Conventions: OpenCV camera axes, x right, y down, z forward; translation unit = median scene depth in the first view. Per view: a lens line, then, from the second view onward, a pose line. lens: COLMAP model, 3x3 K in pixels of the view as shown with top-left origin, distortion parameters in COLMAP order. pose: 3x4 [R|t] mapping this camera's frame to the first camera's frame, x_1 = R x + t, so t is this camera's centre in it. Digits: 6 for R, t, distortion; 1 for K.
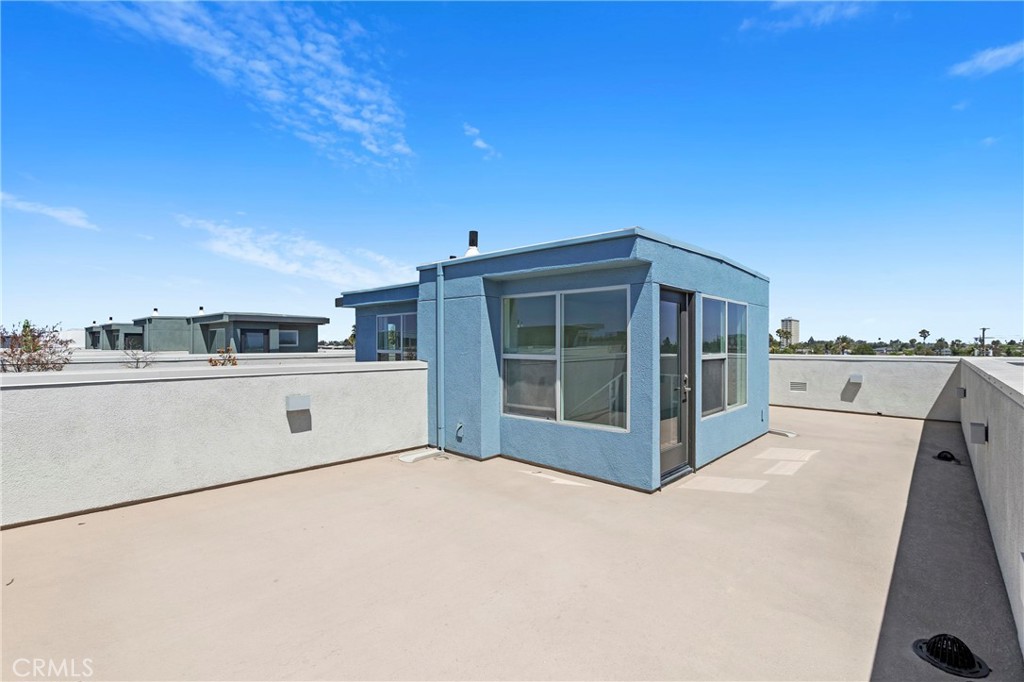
lens RADIAL K [[471.3, 0, 513.6], [0, 471.3, 345.0], [0, 0, 1]] dist [-0.009522, 0.002346]
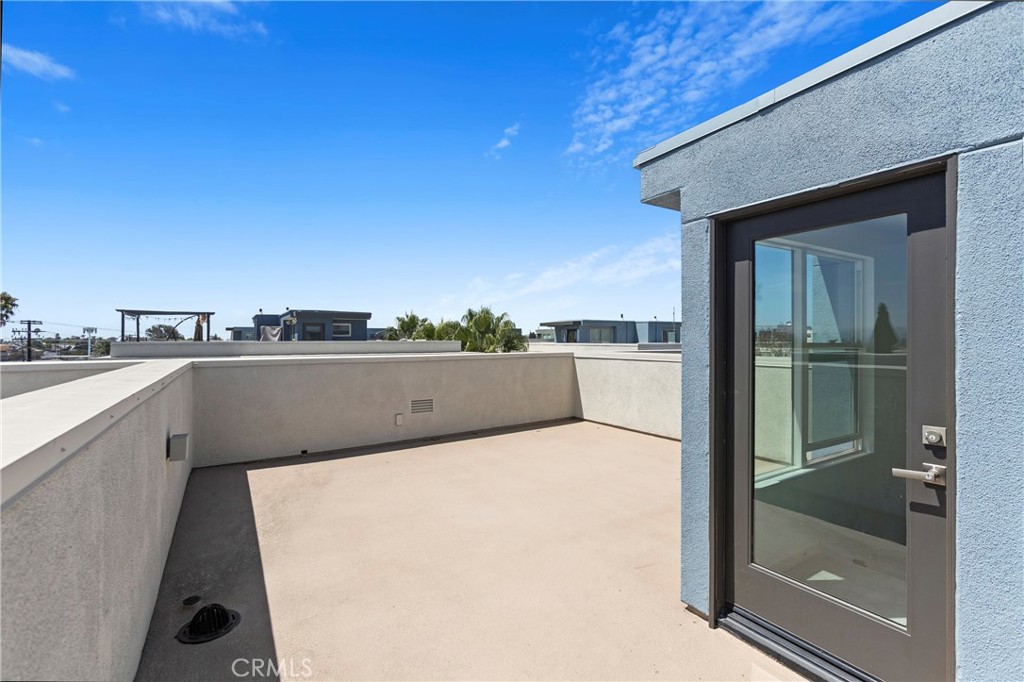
lens RADIAL K [[471.3, 0, 510.9], [0, 471.3, 342.4], [0, 0, 1]] dist [-0.009522, 0.002346]
pose [[-0.276212, 0.005384, -0.961082, 1.053638], [0.001632, 0.999985, 0.005133, 0.008392], [0.961095, -0.000151, -0.276216, 1.166538]]
